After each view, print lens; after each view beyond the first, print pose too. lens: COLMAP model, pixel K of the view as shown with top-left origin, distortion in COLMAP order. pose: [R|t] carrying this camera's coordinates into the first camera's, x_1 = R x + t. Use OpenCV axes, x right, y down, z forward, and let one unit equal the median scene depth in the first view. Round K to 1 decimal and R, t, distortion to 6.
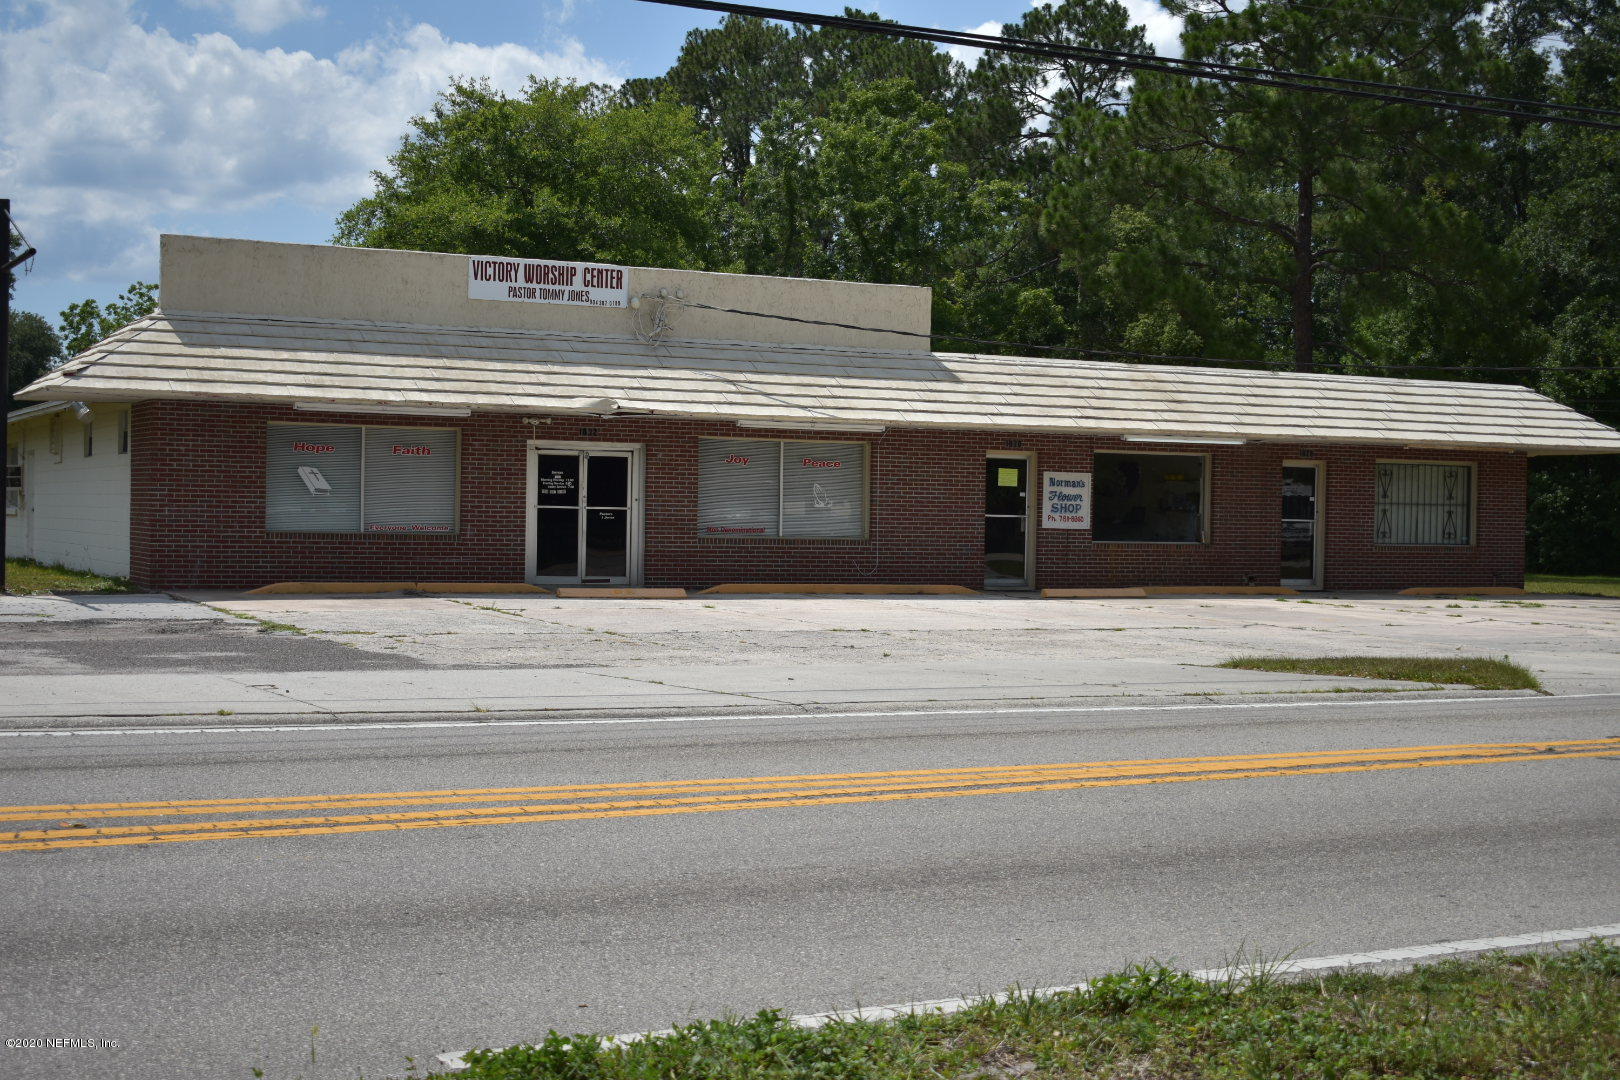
lens RADIAL K [[2248.4, 0, 817.8], [0, 2248.4, 535.8], [0, 0, 1]] dist [-0.039643, 0.069501]
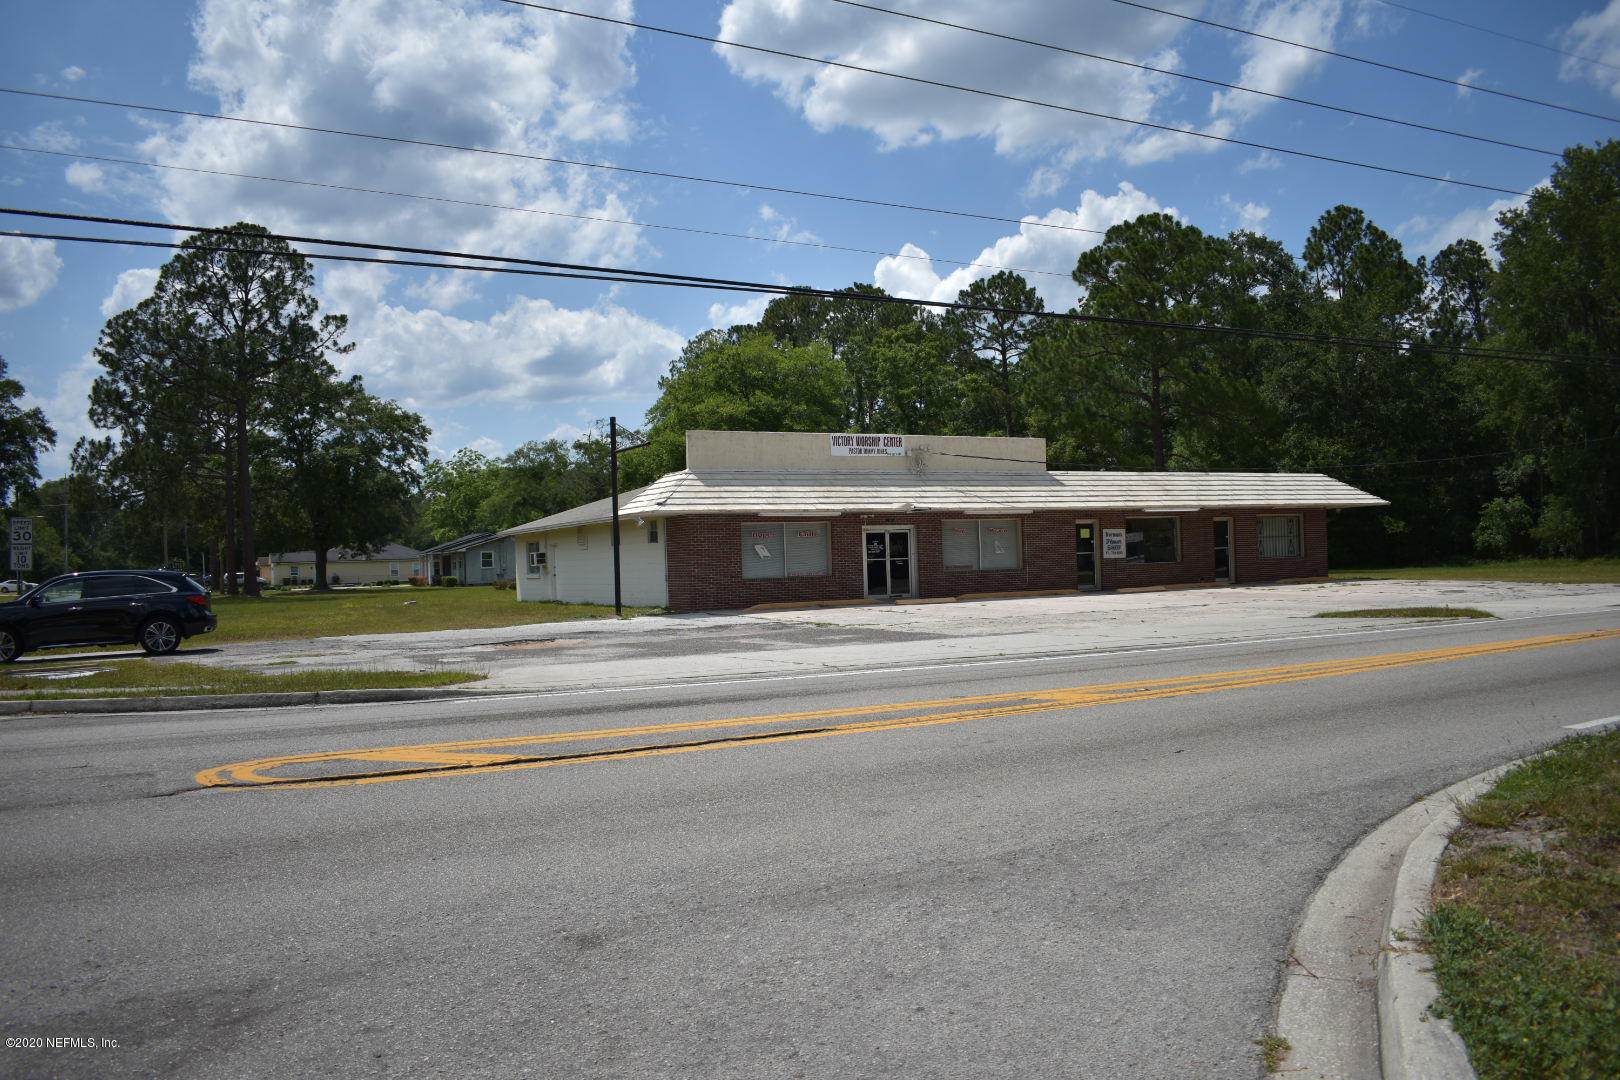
lens RADIAL K [[1269.8, 0, 813.4], [0, 1269.8, 539.6], [0, 0, 1]] dist [-0.092259, 0.013745]
pose [[0.998633, -0.048928, 0.018404, -0.180165], [0.049378, 0.998471, -0.024835, -0.004992], [-0.017161, 0.025710, 0.999522, -0.098982]]
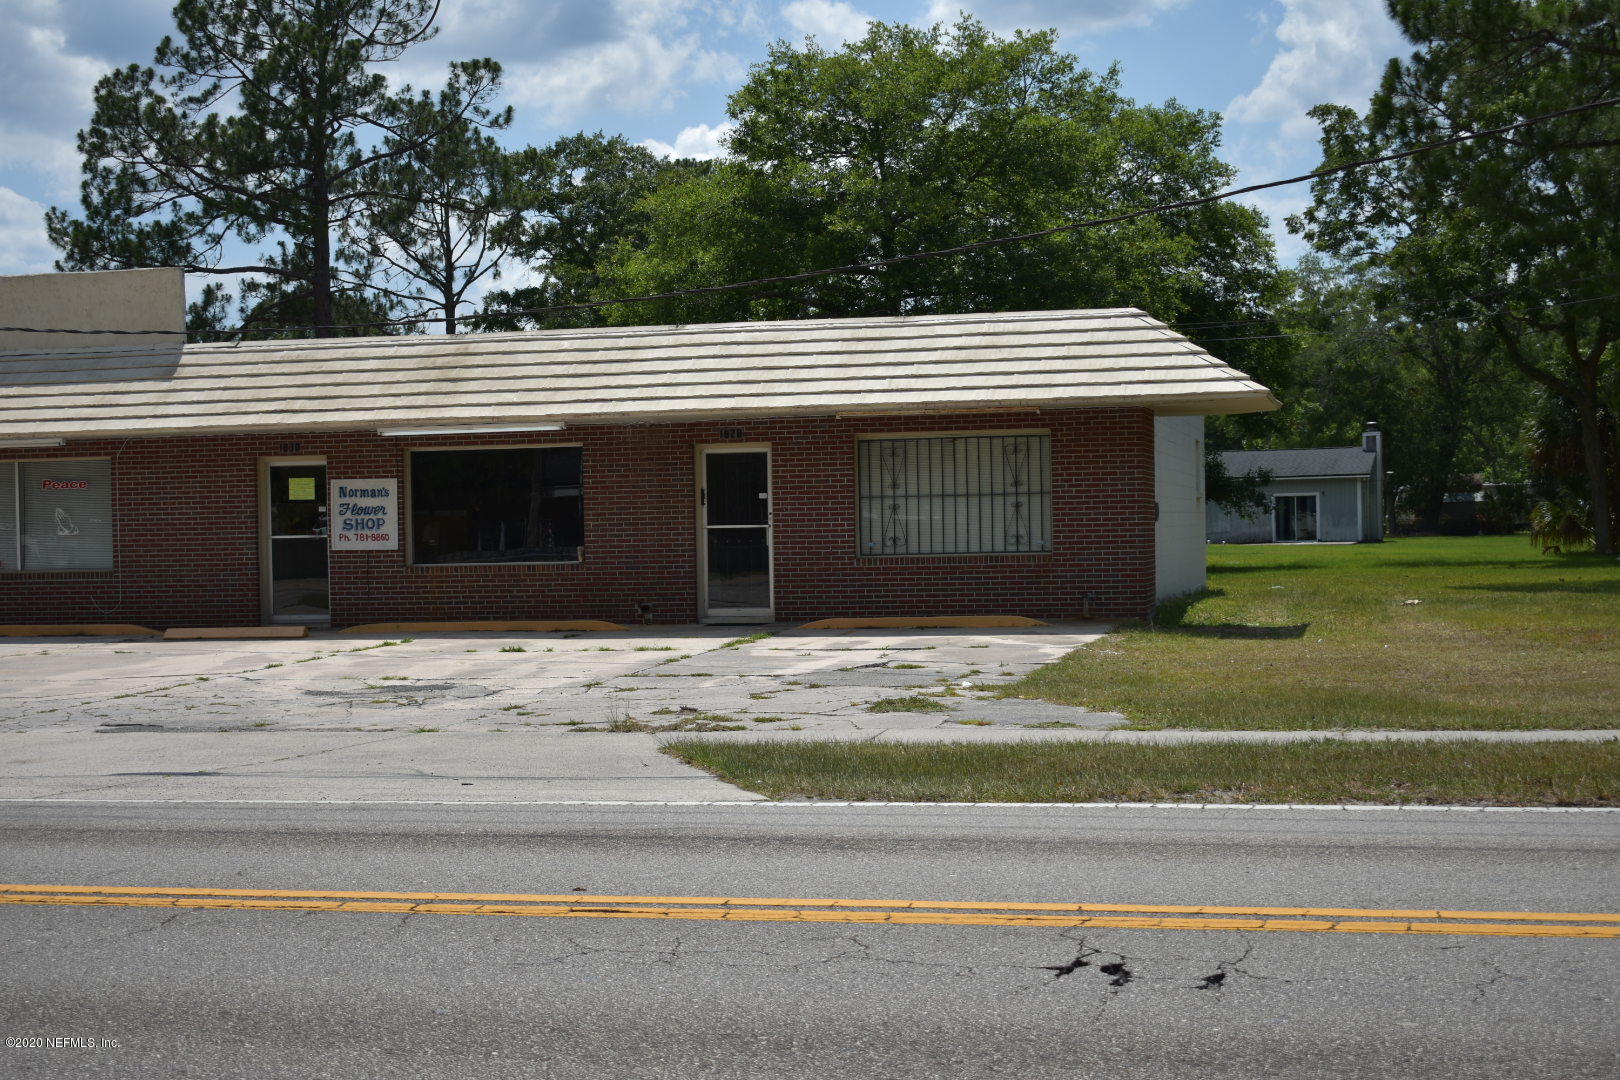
lens RADIAL K [[2483.4, 0, 810.0], [0, 2483.4, 540.0], [0, 0, 1]] dist [-0.014667, -0.010777]
pose [[0.774709, -0.029130, -0.631646, 0.829300], [0.028439, 0.999533, -0.011215, 0.008035], [0.631678, -0.009275, 0.775176, 0.443245]]
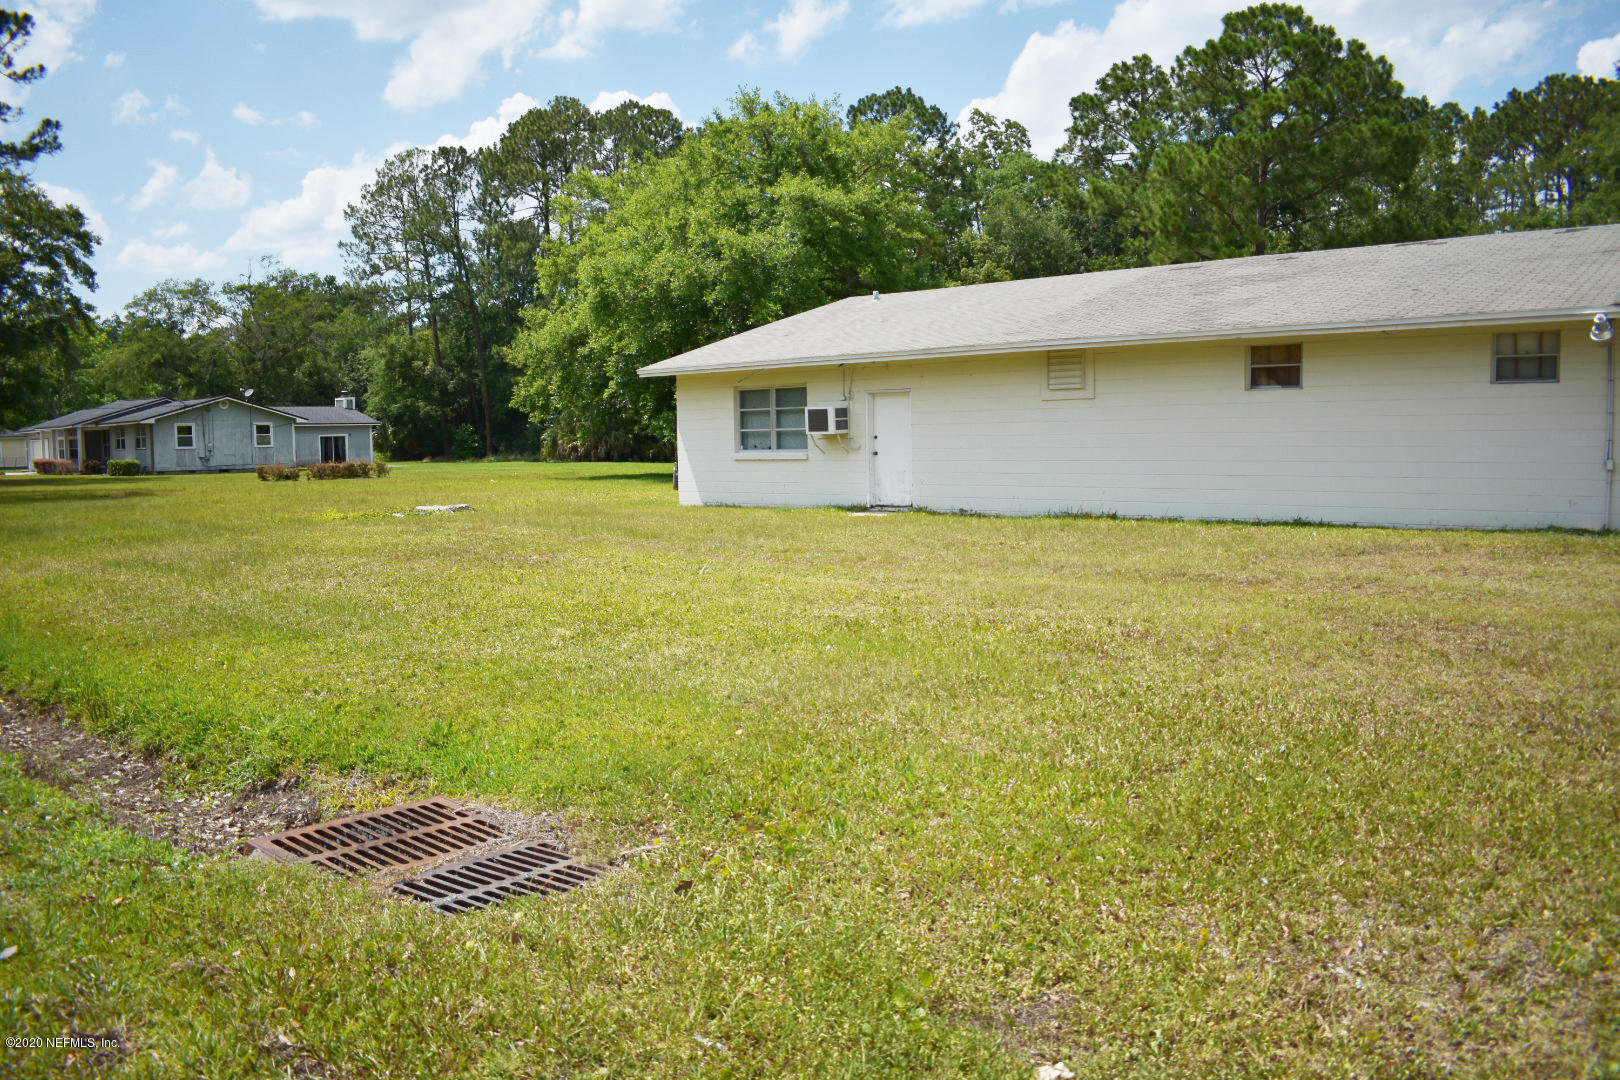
lens RADIAL K [[1269.8, 0, 813.4], [0, 1269.8, 539.6], [0, 0, 1]] dist [-0.092259, 0.013745]
pose [[0.926794, -0.058243, 0.371028, -0.699090], [0.032468, 0.996629, 0.075347, -0.020153], [-0.374165, -0.057784, 0.925560, 0.628855]]
